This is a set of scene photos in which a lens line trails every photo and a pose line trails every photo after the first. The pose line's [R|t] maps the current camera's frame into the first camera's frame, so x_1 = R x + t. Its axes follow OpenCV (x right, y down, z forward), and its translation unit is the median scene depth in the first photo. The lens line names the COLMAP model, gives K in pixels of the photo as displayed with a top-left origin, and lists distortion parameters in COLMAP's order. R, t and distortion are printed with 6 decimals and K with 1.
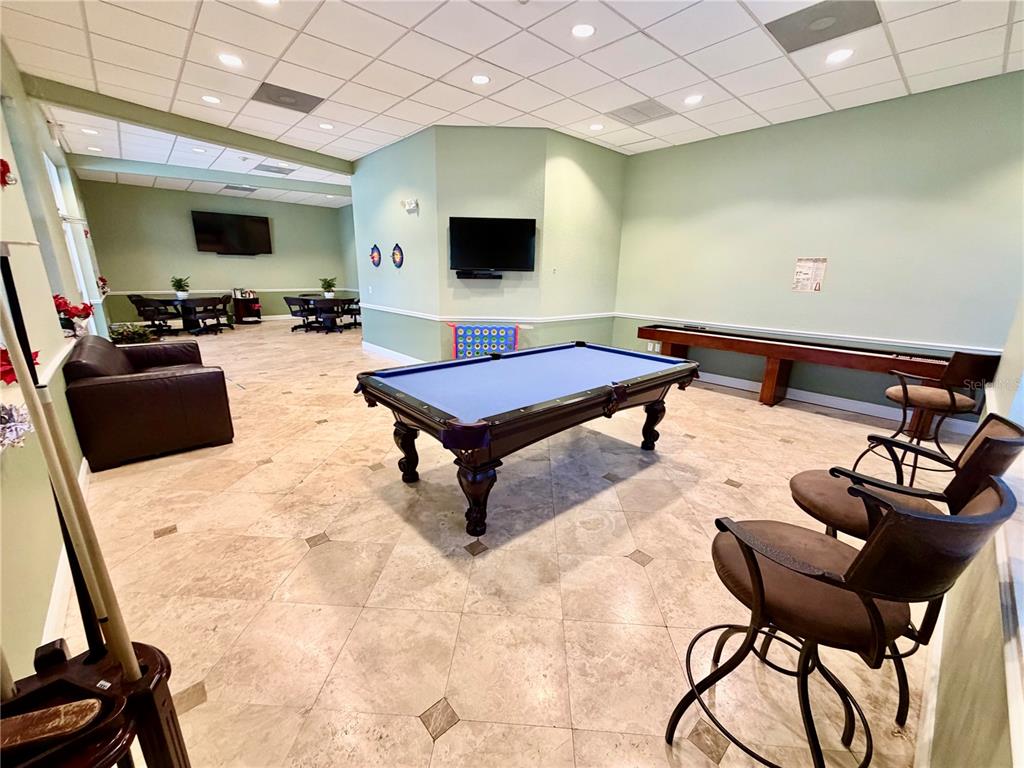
lens RADIAL K [[408.0, 0, 517.7], [0, 408.0, 384.5], [0, 0, 1]] dist [0.001069, 0.000043]
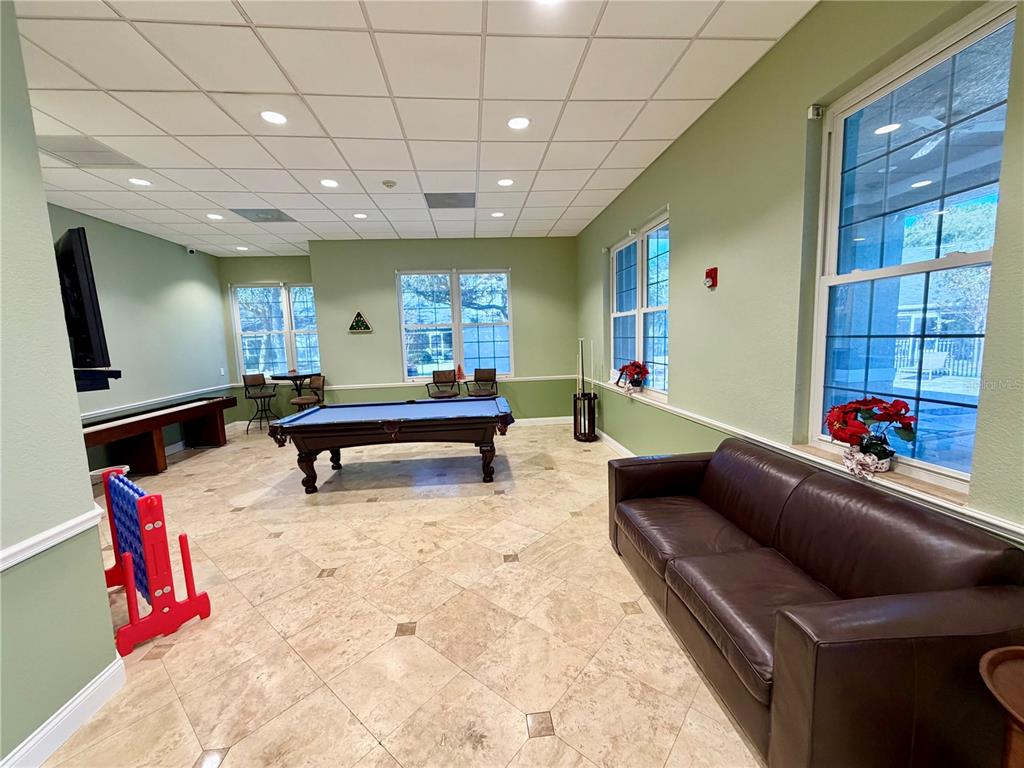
lens RADIAL K [[408.0, 0, 511.9], [0, 408.0, 385.3], [0, 0, 1]] dist [0.001069, 0.000043]
pose [[-0.798044, -0.062537, 0.599346, -1.314982], [0.178506, 0.925427, 0.334246, -0.627888], [-0.575554, 0.373730, -0.727368, 2.080910]]
